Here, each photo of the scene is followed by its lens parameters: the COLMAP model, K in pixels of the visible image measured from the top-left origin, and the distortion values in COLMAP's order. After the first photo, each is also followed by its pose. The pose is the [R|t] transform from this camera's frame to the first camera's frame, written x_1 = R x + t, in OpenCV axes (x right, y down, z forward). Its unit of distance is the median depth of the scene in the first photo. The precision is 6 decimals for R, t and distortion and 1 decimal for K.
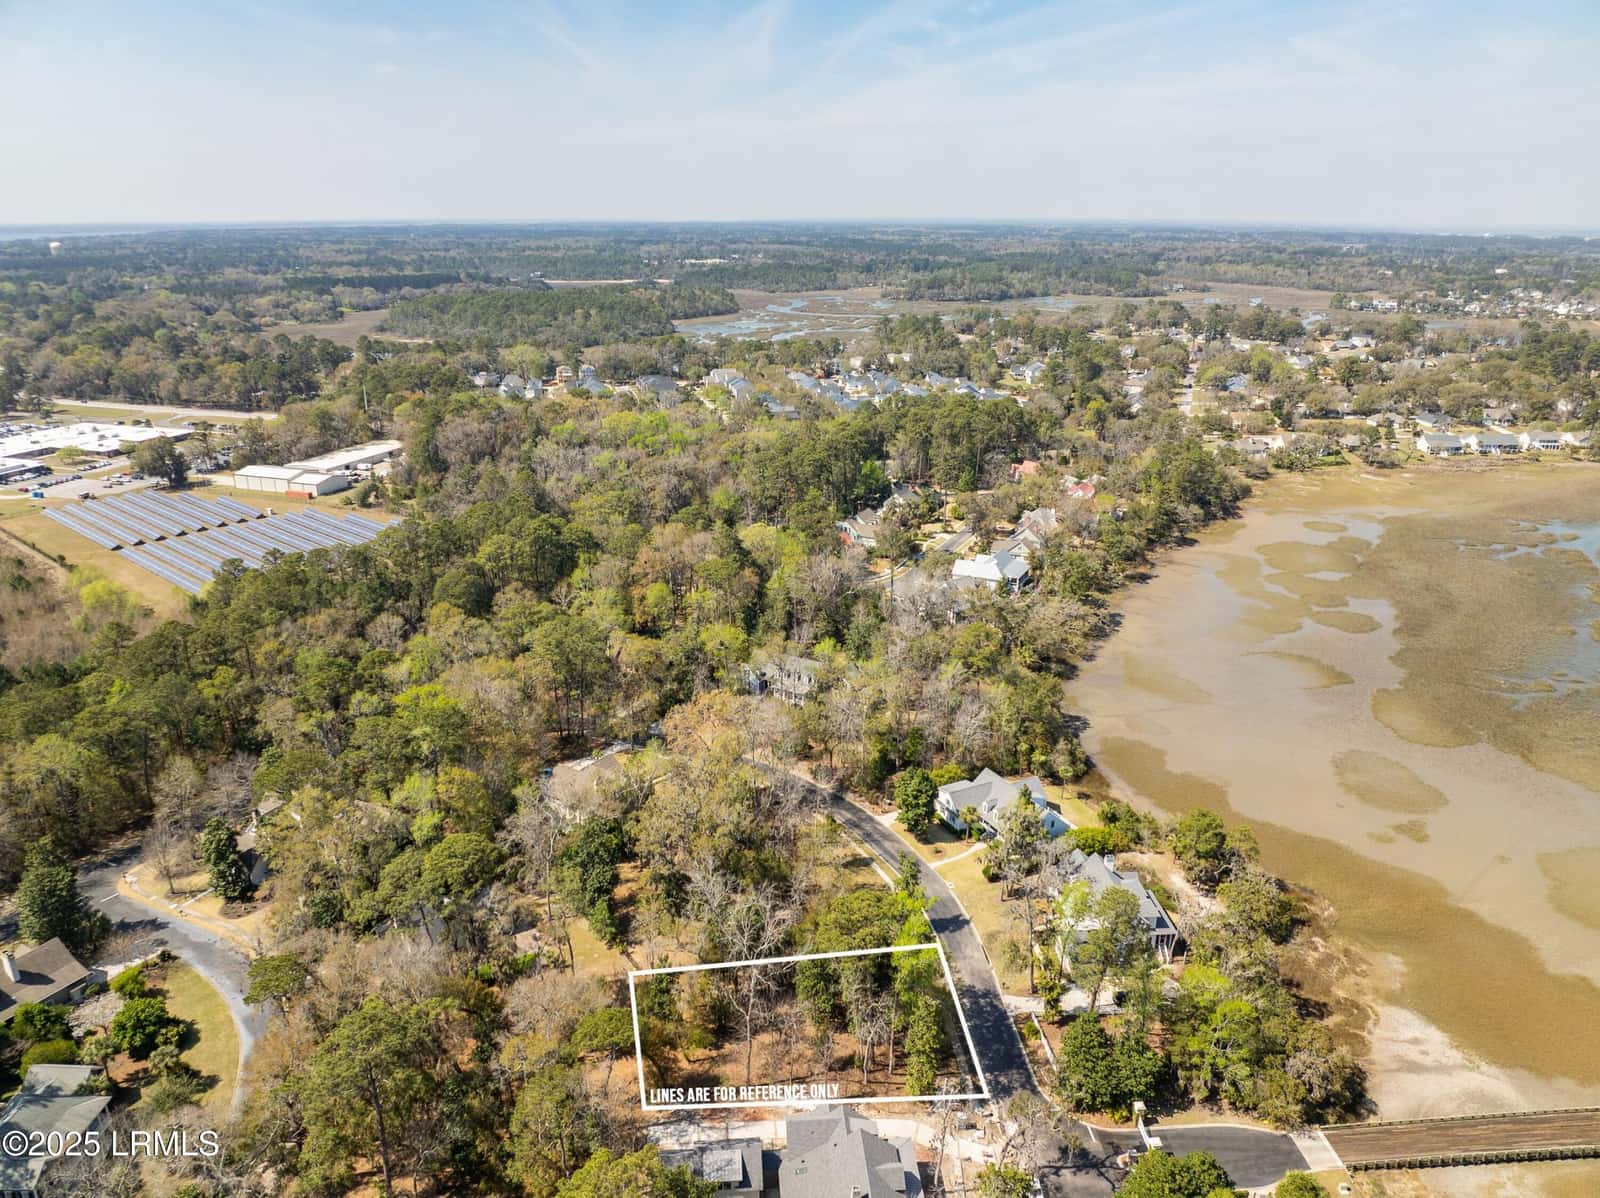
lens RADIAL K [[1126.2, 0, 796.7], [0, 1126.2, 601.7], [0, 0, 1]] dist [-0.044956, 0.011558]
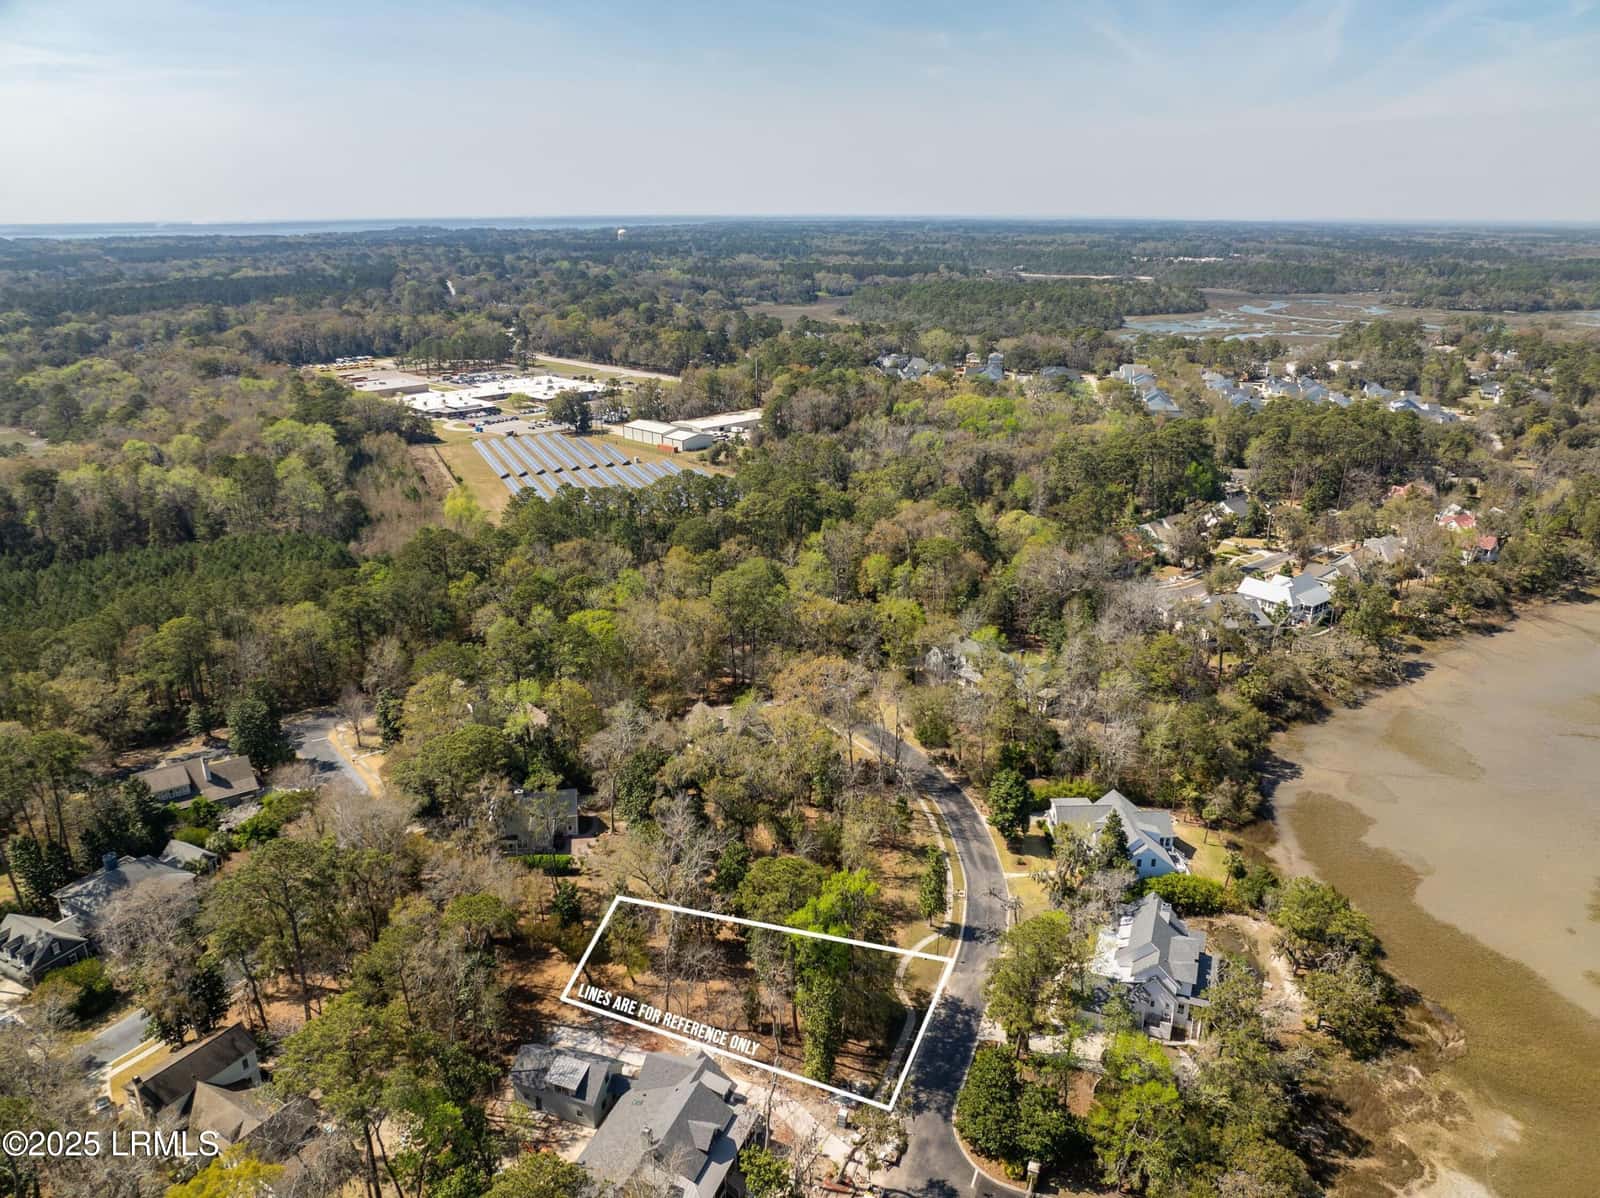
lens RADIAL K [[1126.2, 0, 799.0], [0, 1126.2, 596.3], [0, 0, 1]] dist [-0.044956, 0.011558]
pose [[0.905031, 0.136189, -0.402953, 0.133143], [-0.137271, 0.990183, 0.026350, 0.002291], [0.402585, 0.031466, 0.914841, 0.032011]]
